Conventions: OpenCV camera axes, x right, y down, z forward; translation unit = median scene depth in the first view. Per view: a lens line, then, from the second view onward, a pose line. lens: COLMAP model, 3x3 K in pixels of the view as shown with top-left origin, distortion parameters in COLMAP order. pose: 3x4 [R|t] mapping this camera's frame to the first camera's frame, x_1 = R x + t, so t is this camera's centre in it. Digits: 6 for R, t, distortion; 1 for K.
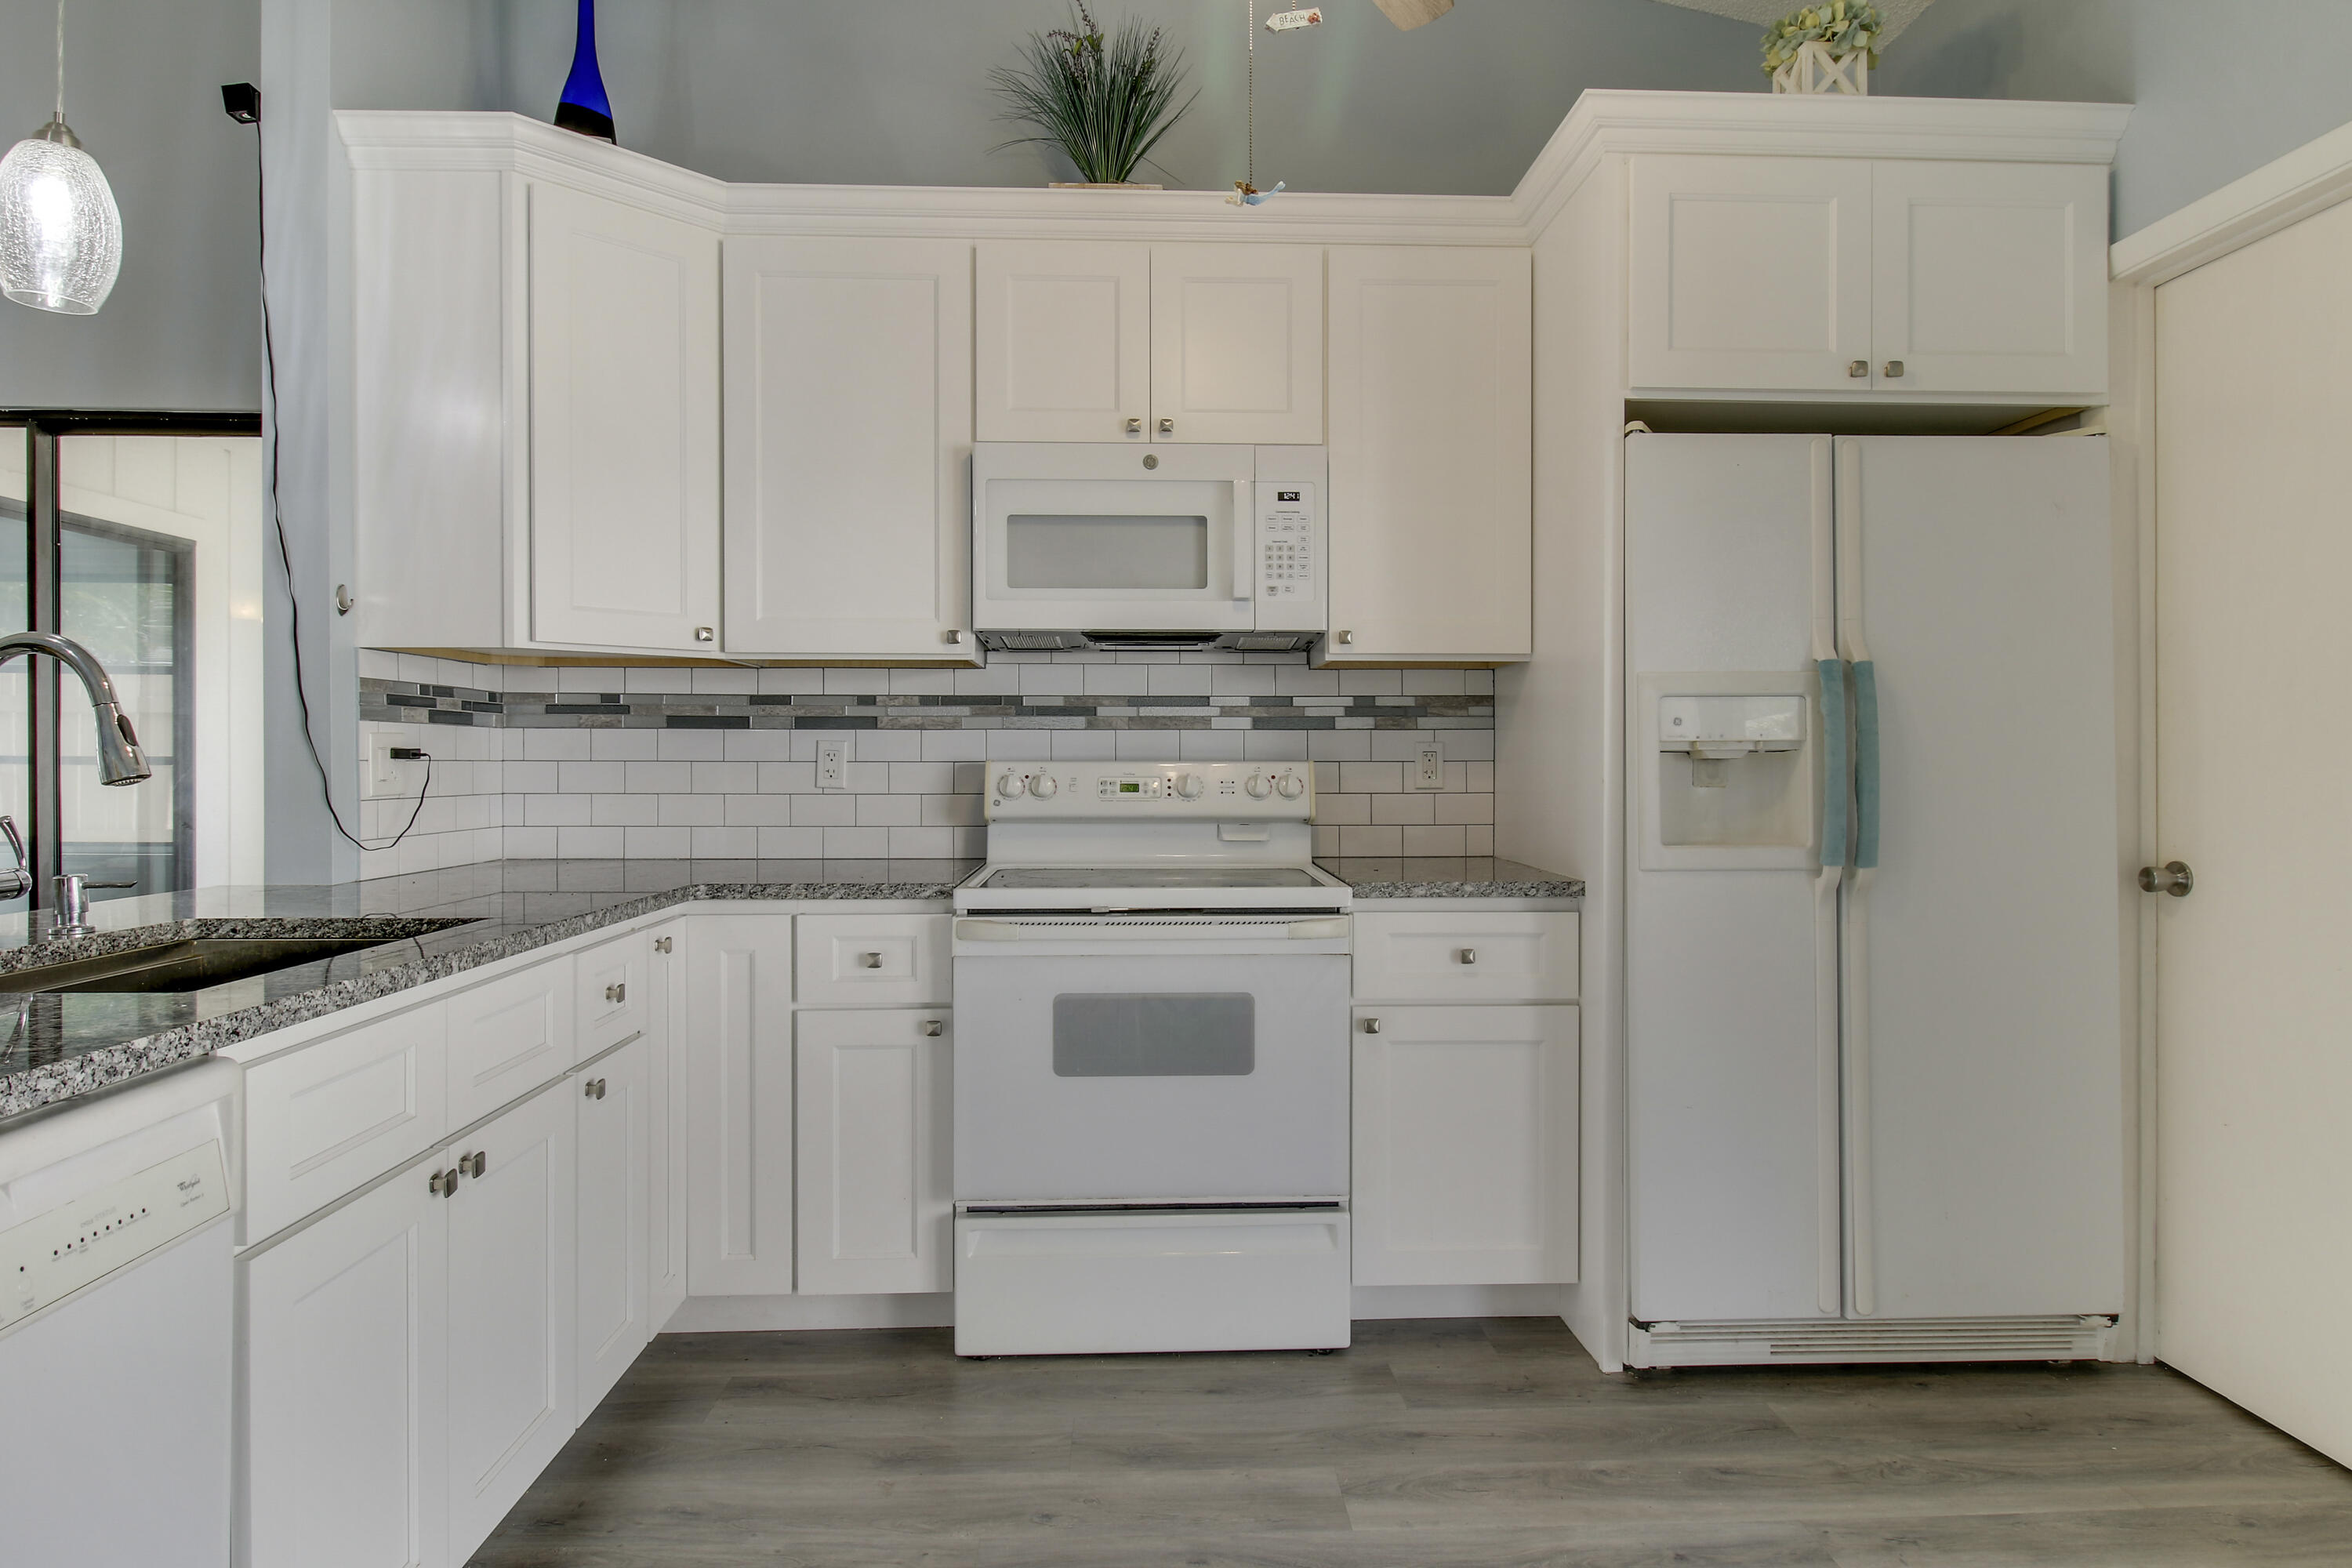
lens RADIAL K [[1337.2, 0, 1183.2], [0, 1337.2, 757.0], [0, 0, 1]] dist [0.005556, -0.010161]
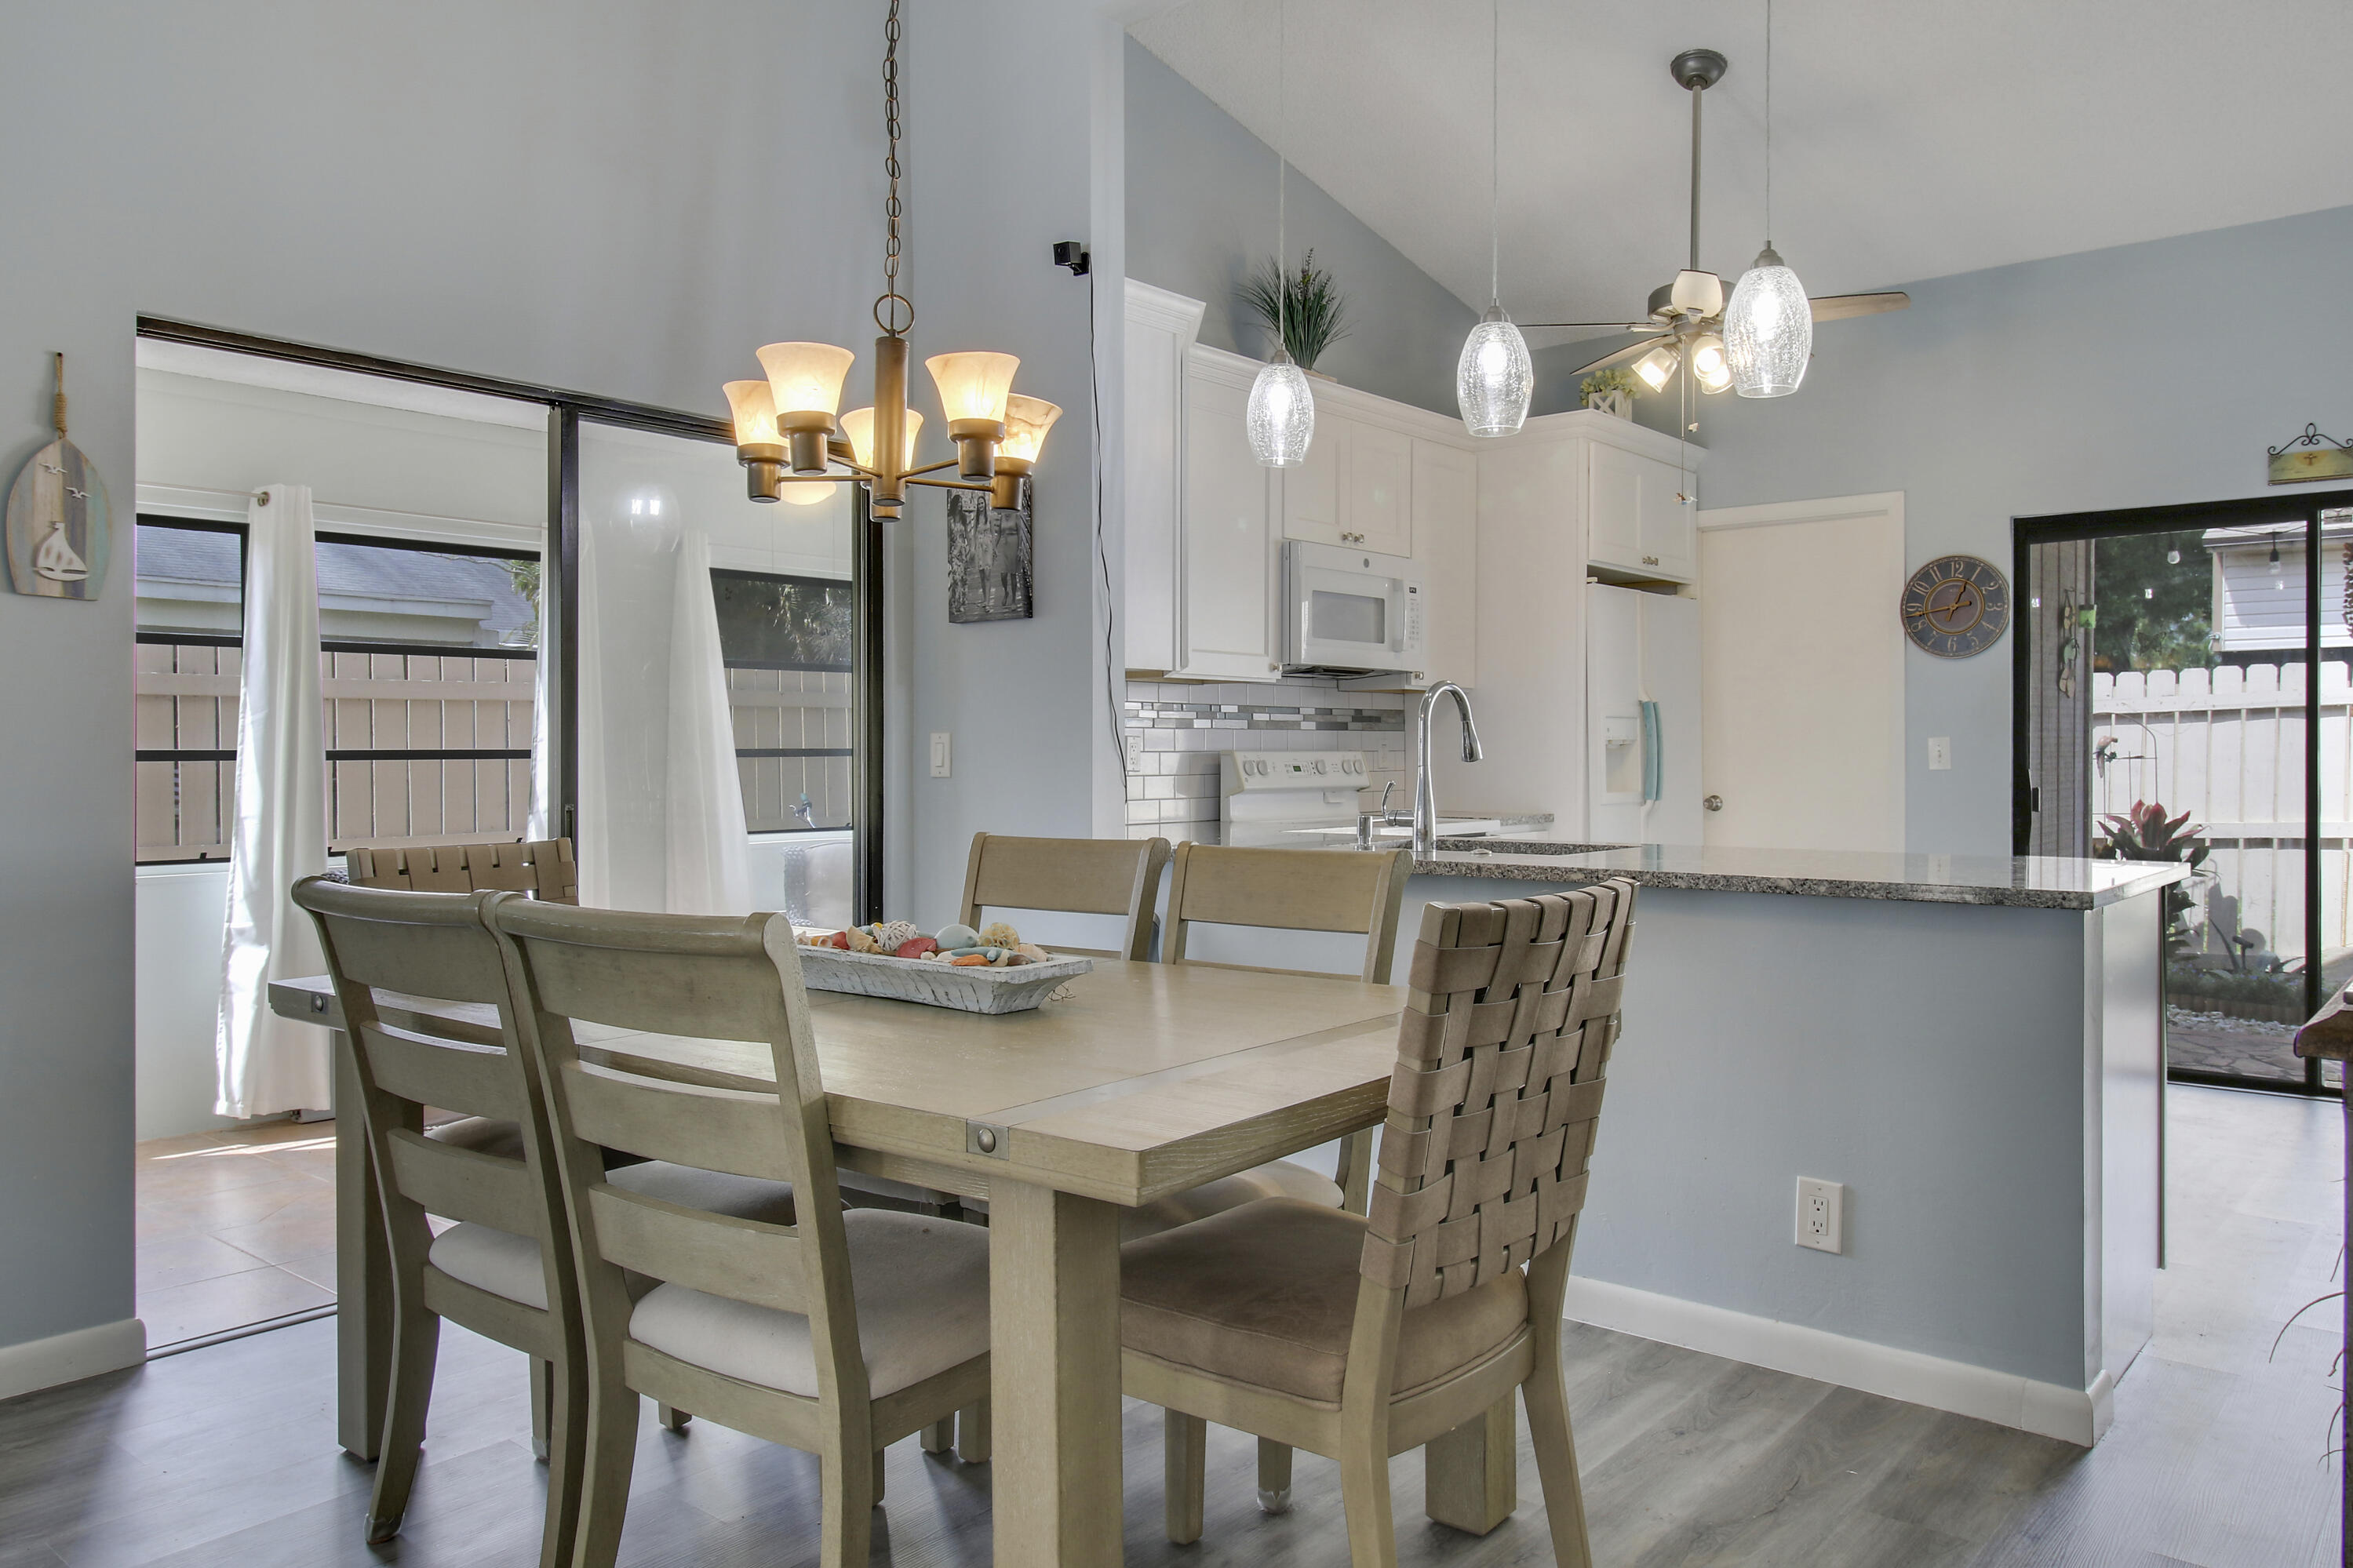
lens RADIAL K [[1593.7, 0, 1193.0], [0, 1593.7, 774.8], [0, 0, 1]] dist [-0.005358, -0.006585]
pose [[0.688752, -0.010099, 0.724926, -1.719138], [-0.000403, 0.999897, 0.014312, 0.005531], [-0.724997, -0.010150, 0.688678, -0.178511]]
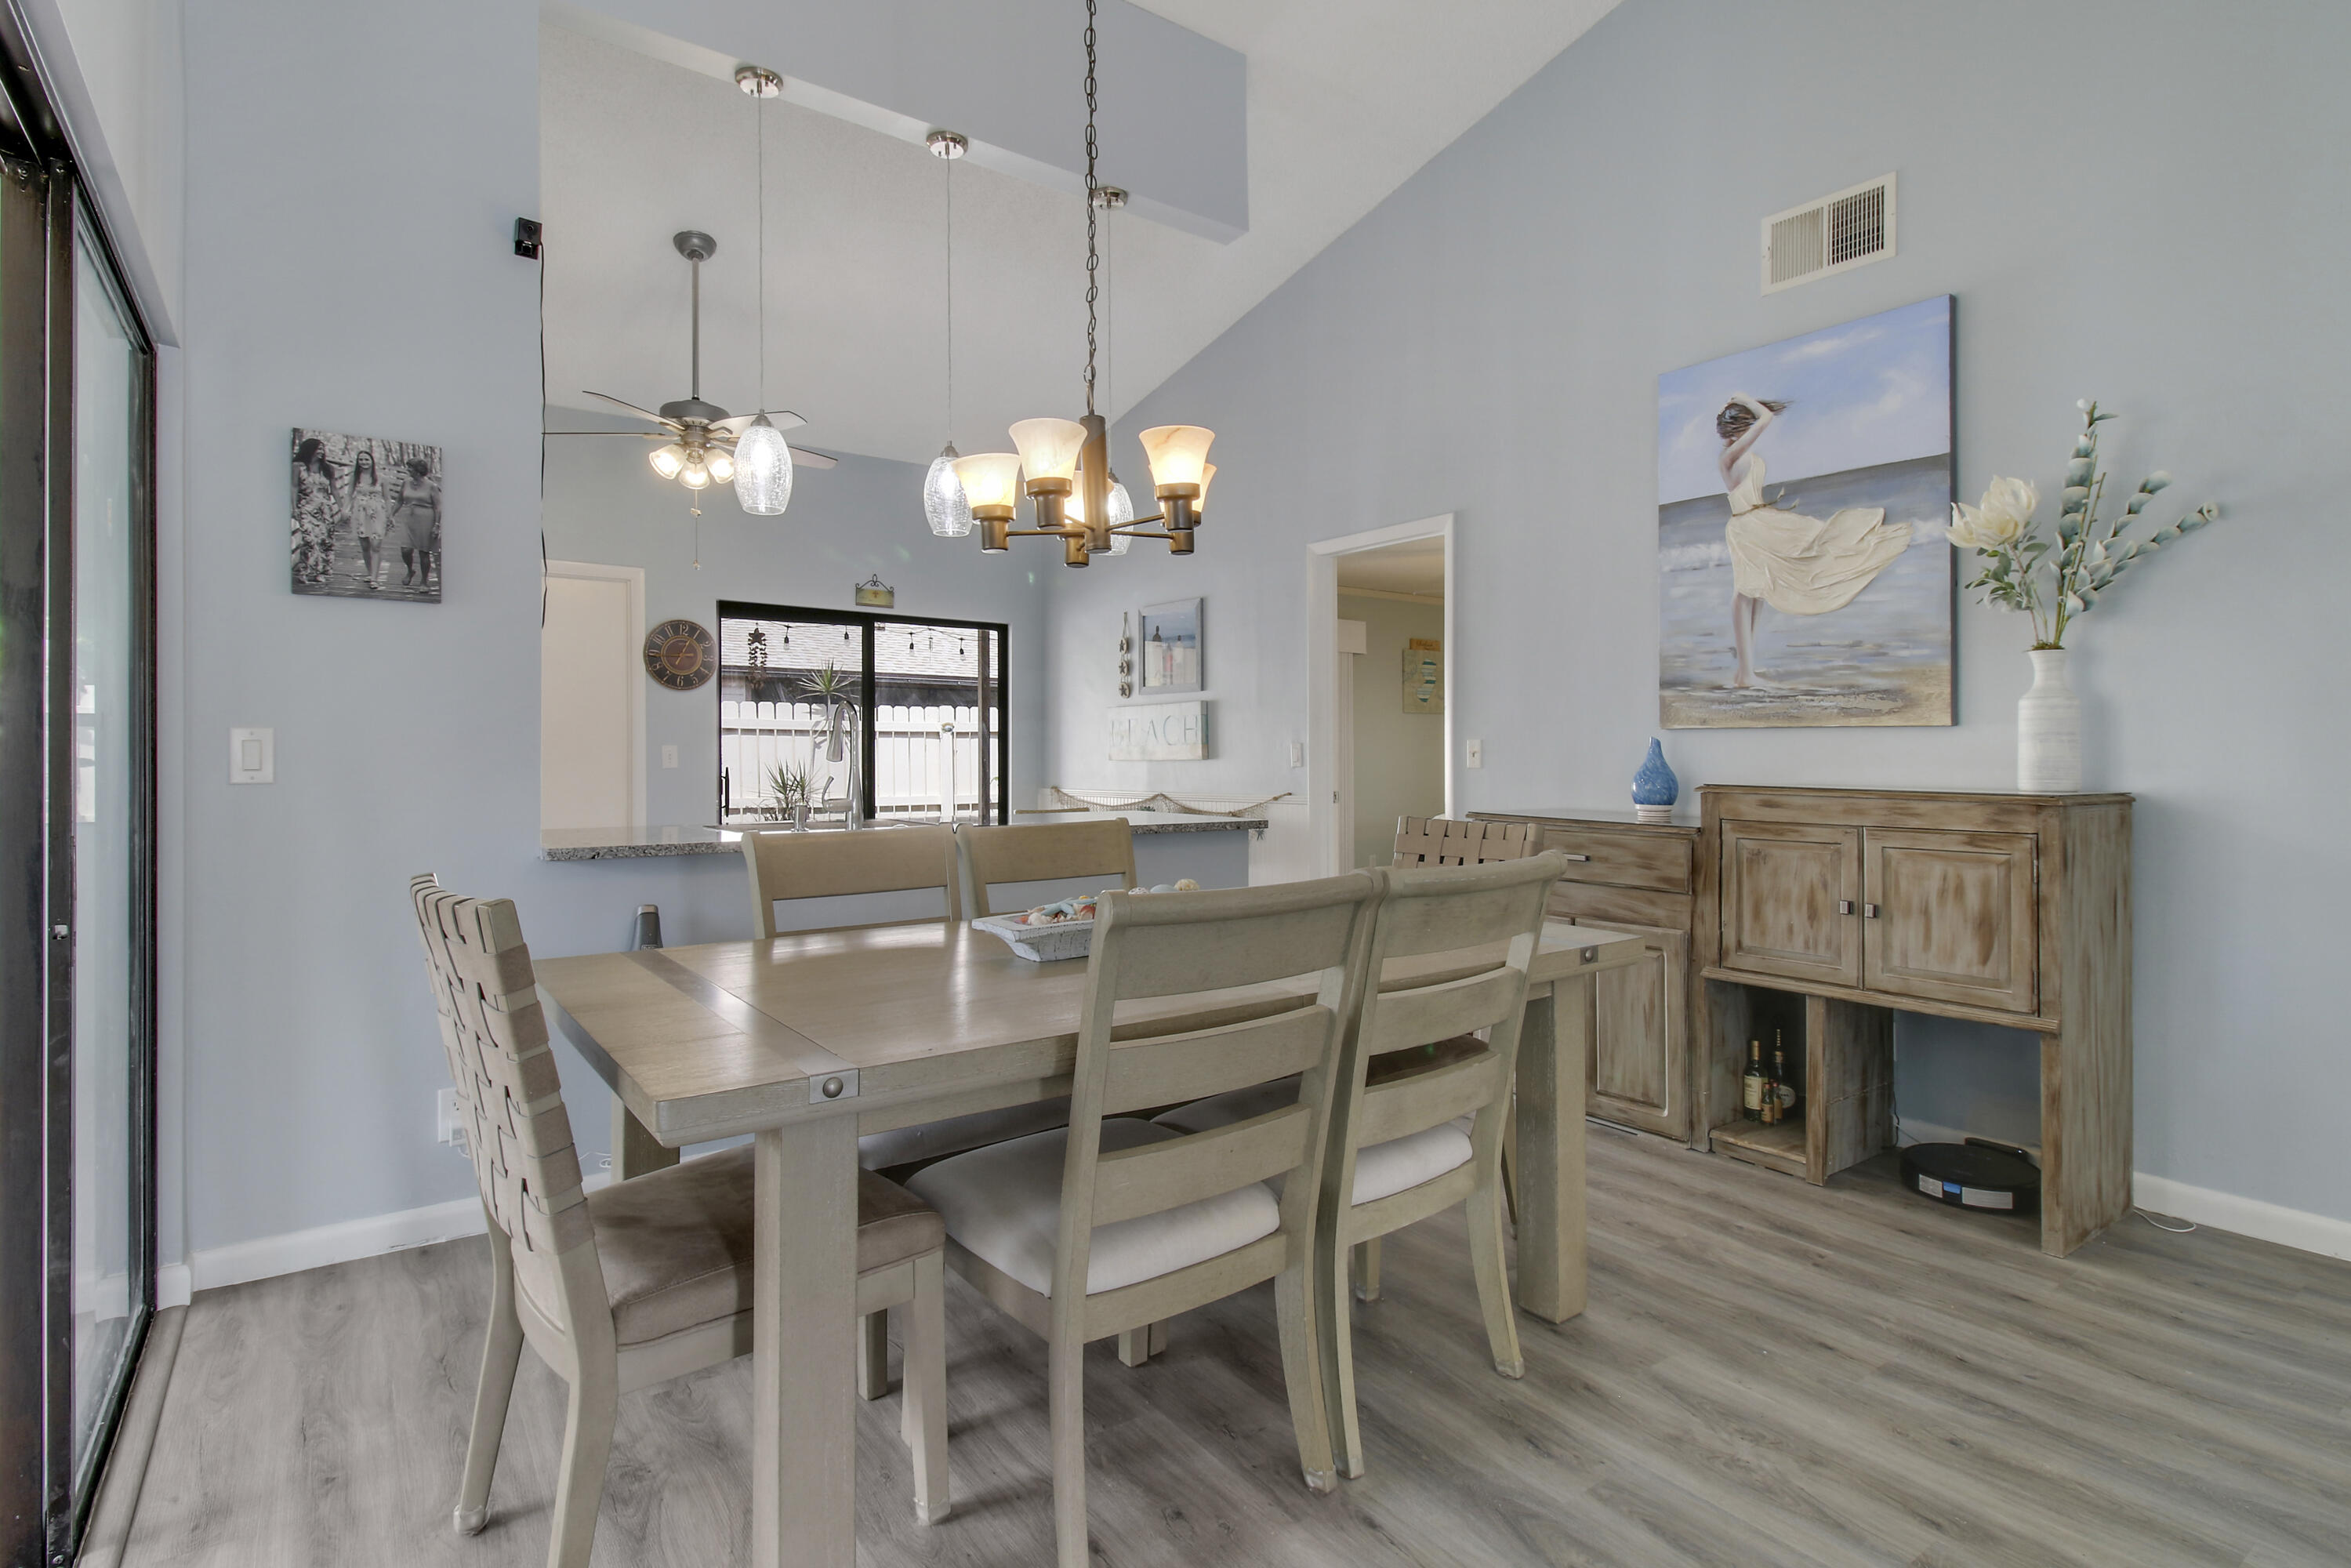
lens RADIAL K [[1163.6, 0, 1167.3], [0, 1163.6, 793.9], [0, 0, 1]] dist [-0.018991, -0.000296]
pose [[-0.521176, -0.027678, 0.853000, -1.917090], [-0.006569, 0.999574, 0.028421, 0.010745], [-0.853424, 0.009209, -0.521136, 1.017566]]
